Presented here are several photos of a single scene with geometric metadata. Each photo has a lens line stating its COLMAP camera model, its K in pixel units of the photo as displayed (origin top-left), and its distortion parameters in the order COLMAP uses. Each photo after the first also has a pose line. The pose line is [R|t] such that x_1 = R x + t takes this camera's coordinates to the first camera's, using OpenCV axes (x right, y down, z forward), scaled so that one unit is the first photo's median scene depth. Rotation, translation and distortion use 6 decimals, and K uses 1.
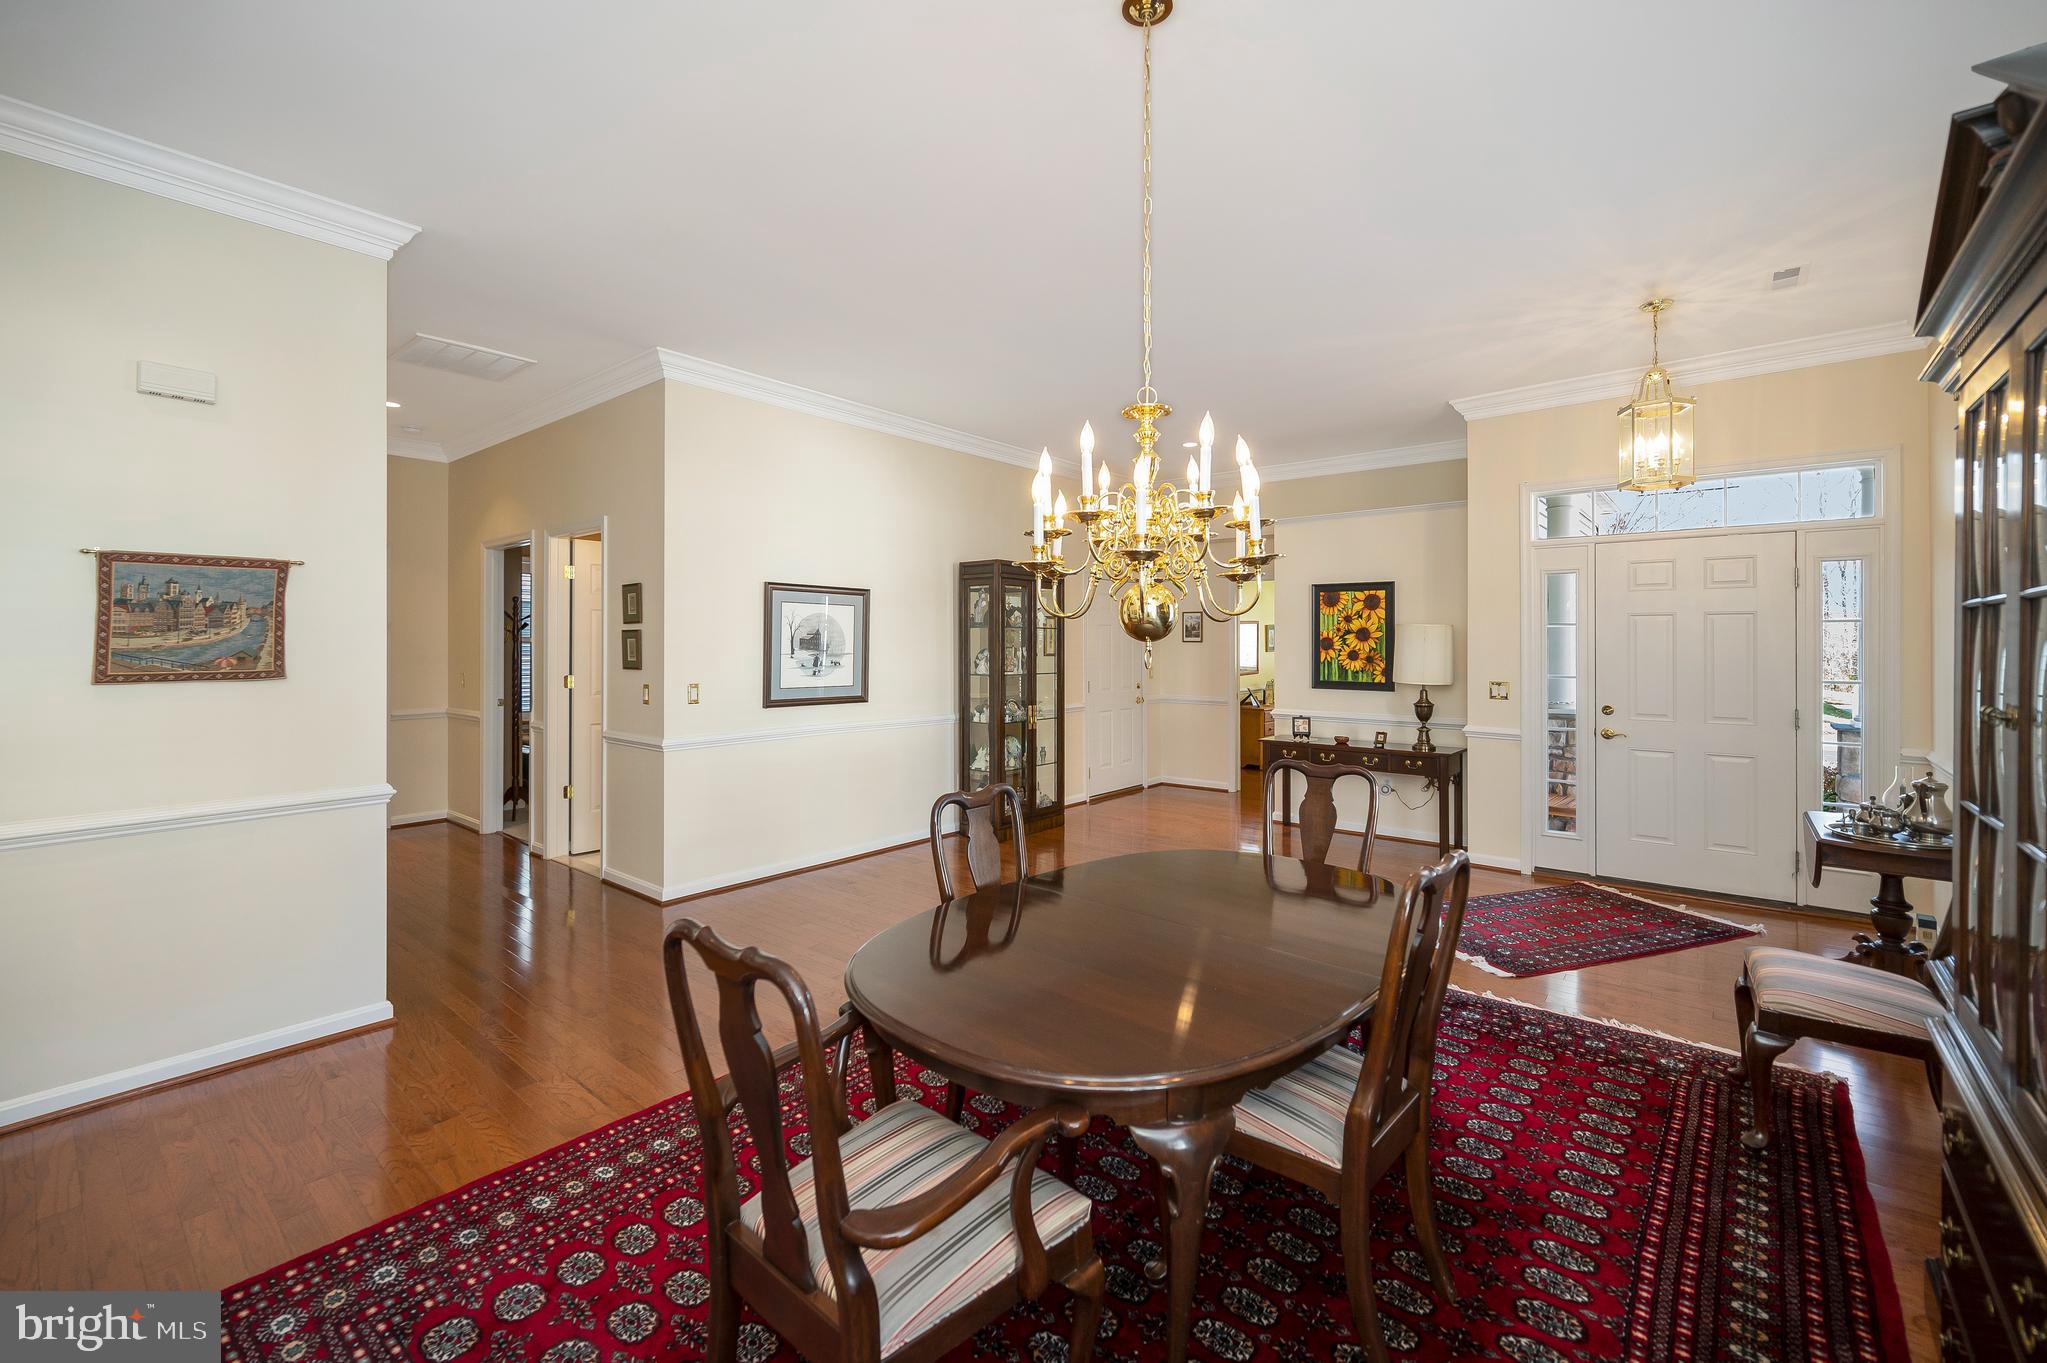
lens RADIAL K [[849.9, 0, 1044.3], [0, 849.9, 634.3], [0, 0, 1]] dist [-0.000641, -0.000173]
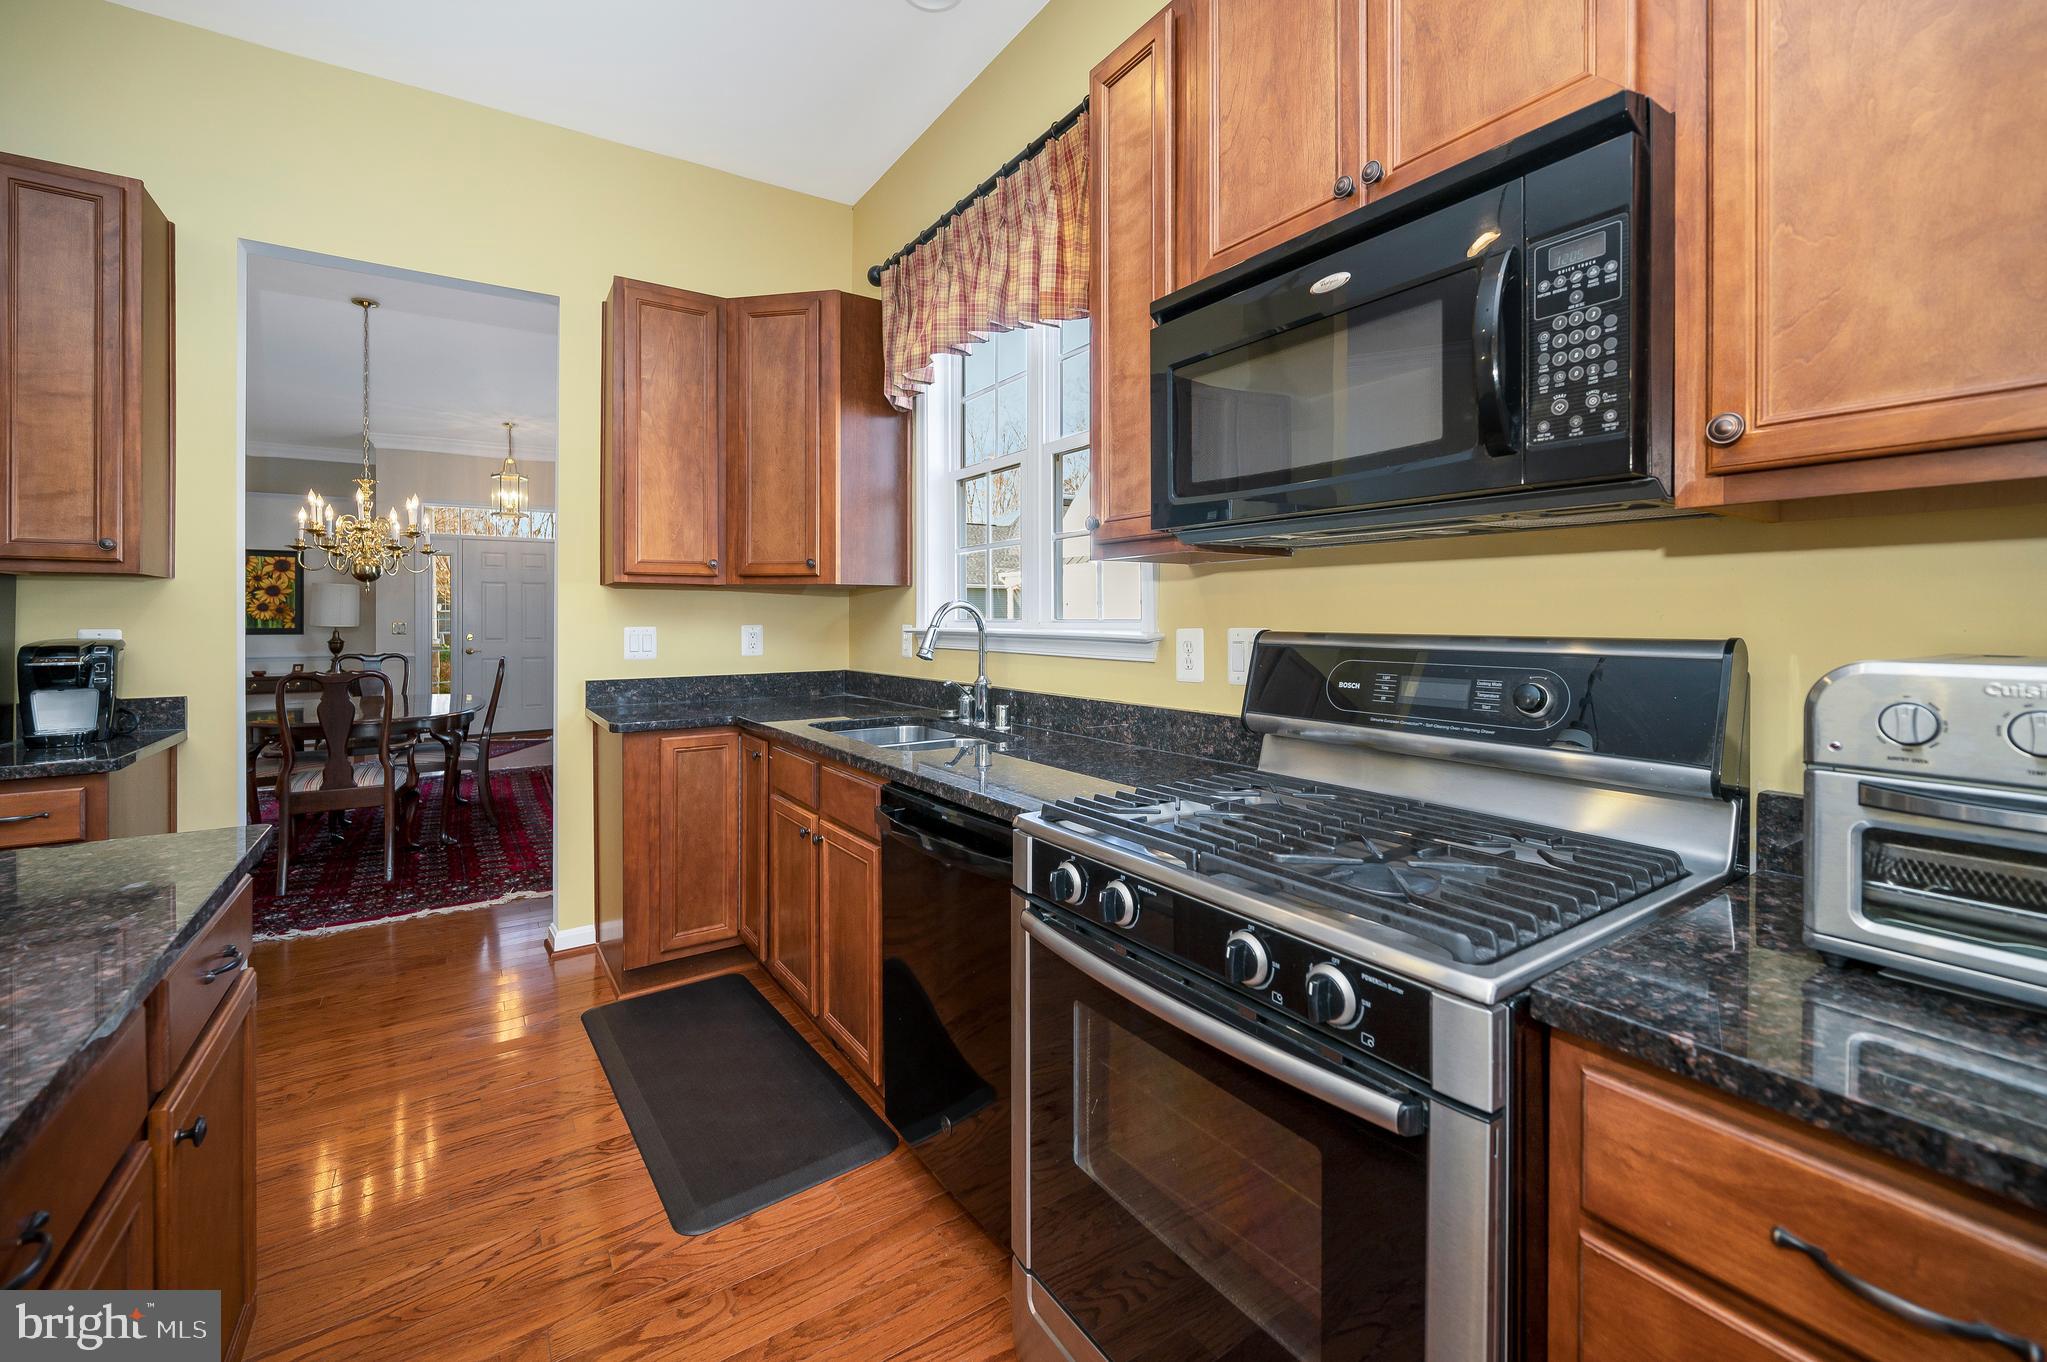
lens RADIAL K [[839.1, 0, 1020.7], [0, 839.1, 618.6], [0, 0, 1]] dist [-0.002366, -0.000235]
pose [[0.298960, -0.004033, 0.954257, -0.522762], [-0.004903, 0.999971, 0.005762, 0.031325], [-0.954253, -0.006402, 0.298931, -0.476431]]
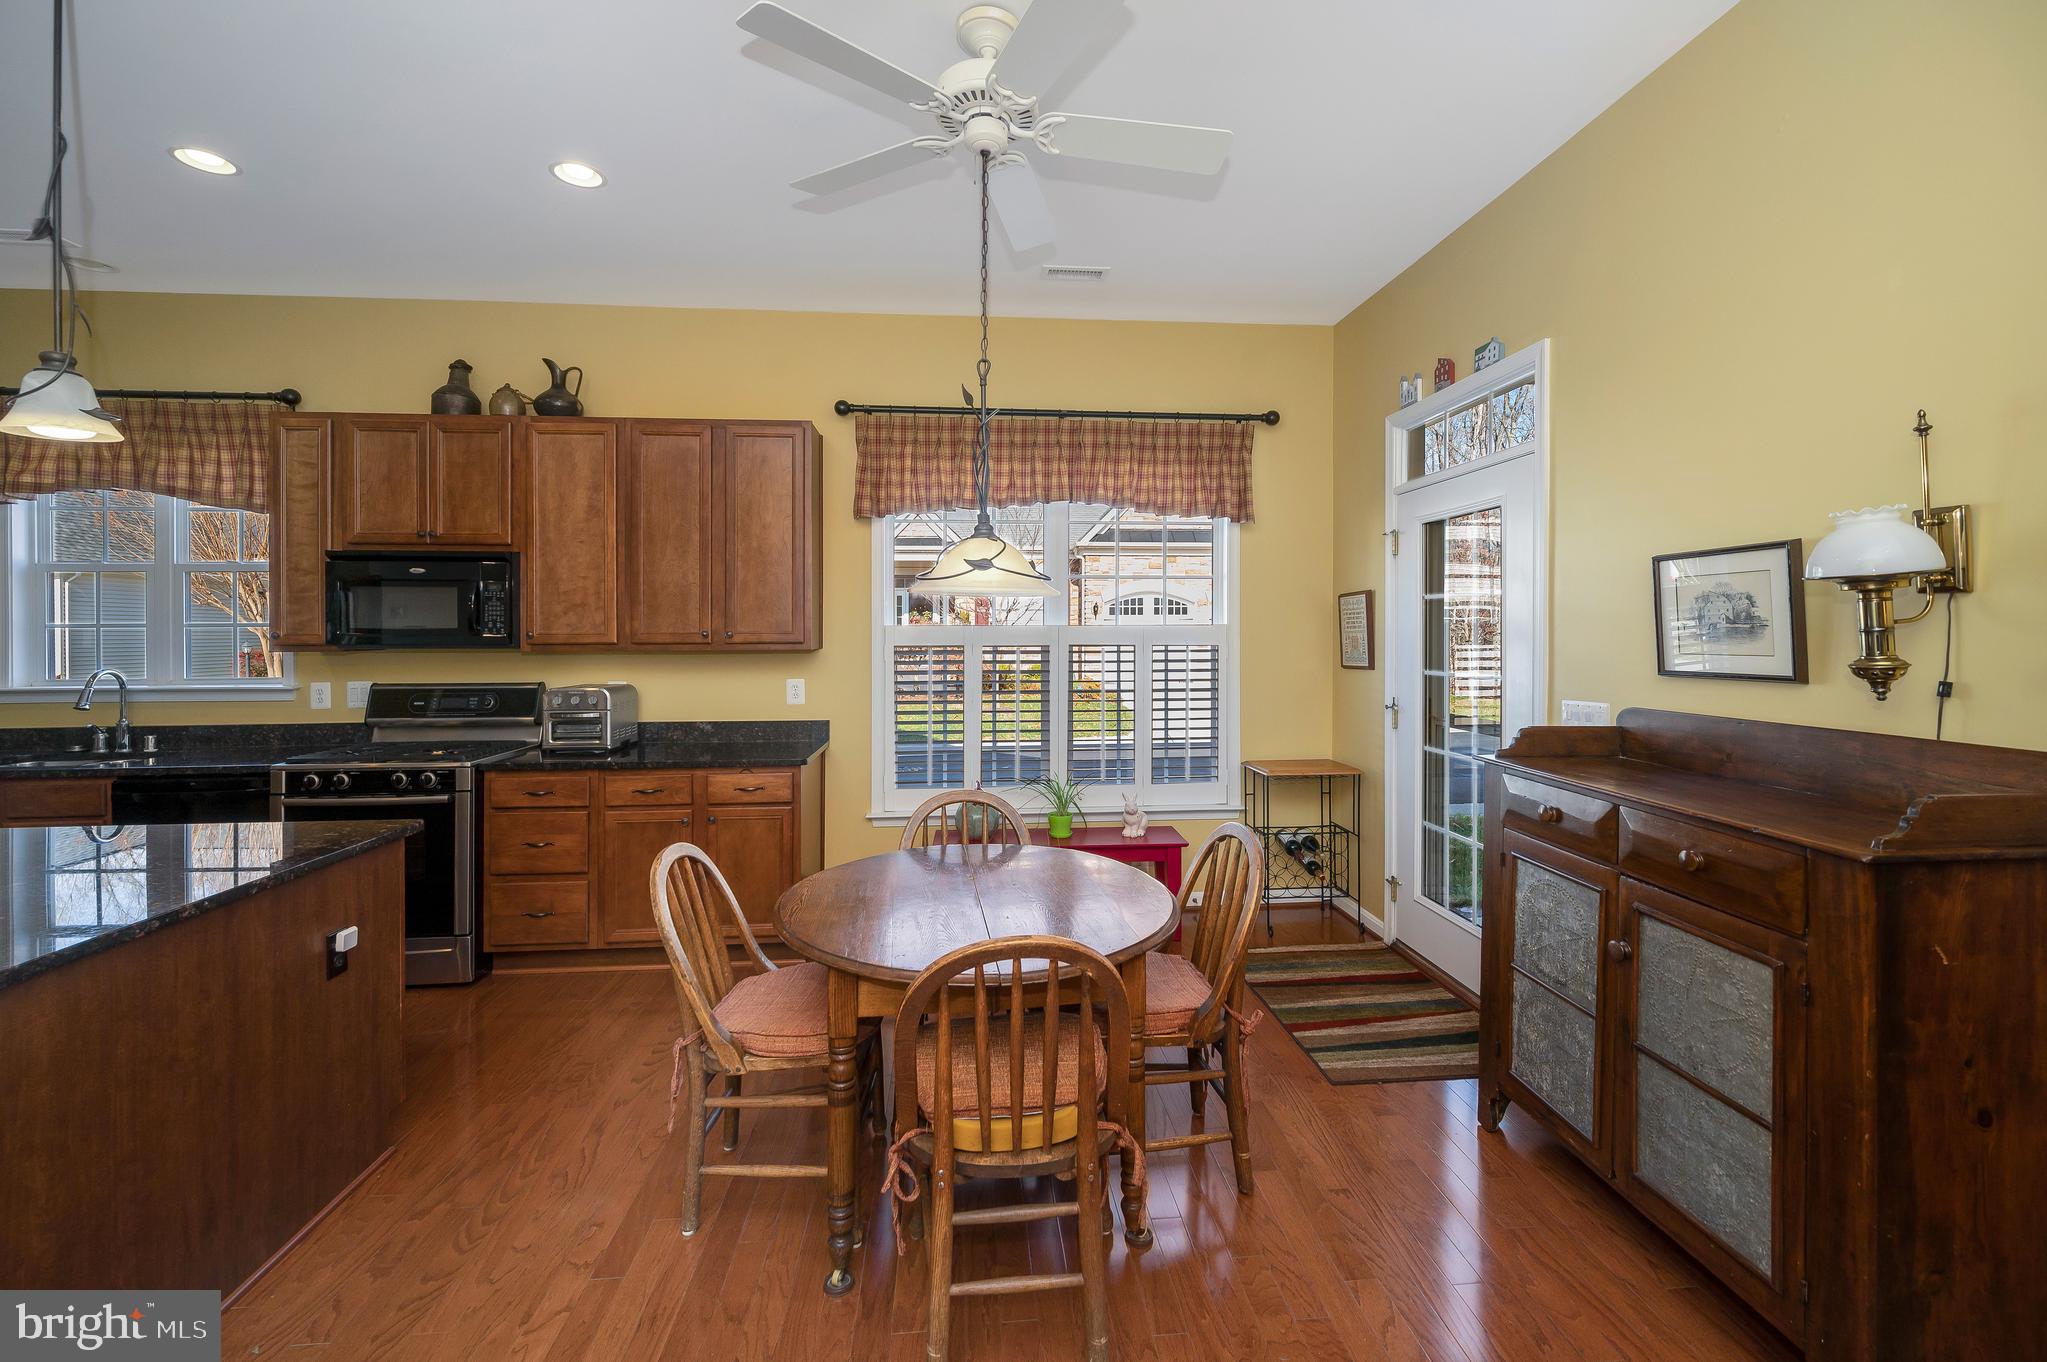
lens RADIAL K [[839.1, 0, 1028.4], [0, 839.1, 633.0], [0, 0, 1]] dist [-0.002366, -0.000235]
pose [[-0.693310, -0.000400, 0.720640, -1.059231], [-0.003448, 0.999990, -0.002763, -0.002773], [-0.720632, -0.004401, -0.693304, -0.384037]]
